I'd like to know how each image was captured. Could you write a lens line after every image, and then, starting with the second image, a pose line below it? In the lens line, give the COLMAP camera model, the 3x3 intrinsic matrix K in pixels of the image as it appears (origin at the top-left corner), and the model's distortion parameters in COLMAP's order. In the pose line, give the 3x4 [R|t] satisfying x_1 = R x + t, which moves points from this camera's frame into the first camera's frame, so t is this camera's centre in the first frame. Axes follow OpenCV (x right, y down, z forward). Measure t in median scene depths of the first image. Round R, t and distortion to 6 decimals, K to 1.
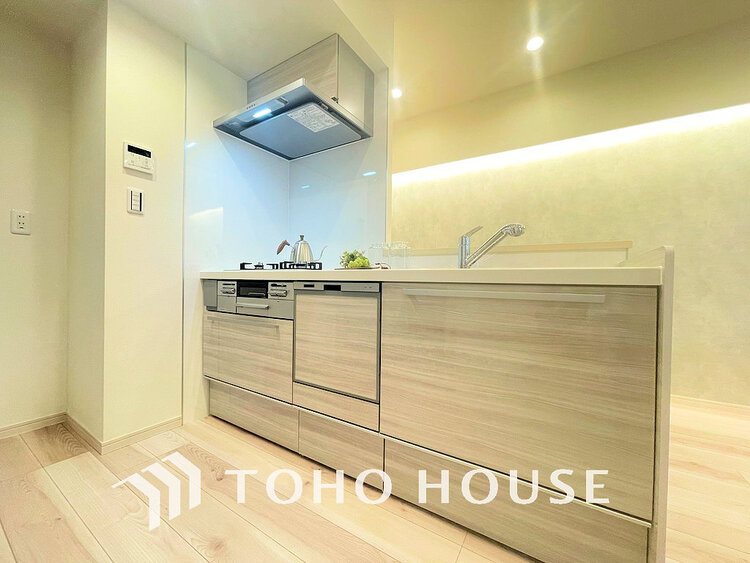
lens RADIAL K [[302.9, 0, 373.8], [0, 302.9, 283.8], [0, 0, 1]] dist [-0.000518, -0.000295]
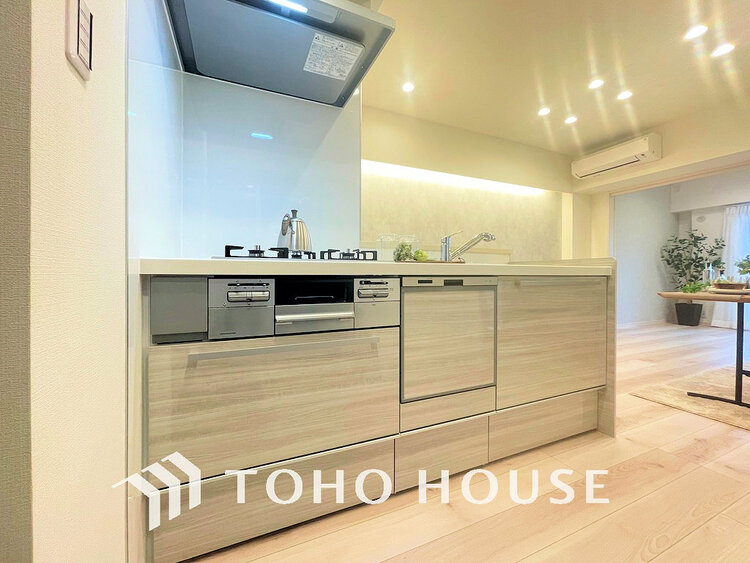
lens RADIAL K [[307.2, 0, 375.1], [0, 307.2, 275.7], [0, 0, 1]] dist [-0.000501, -0.000274]
pose [[0.557159, -0.015254, 0.830266, -0.920157], [0.012892, 0.999870, 0.009718, -0.018430], [-0.830306, 0.005290, 0.557283, 0.582673]]
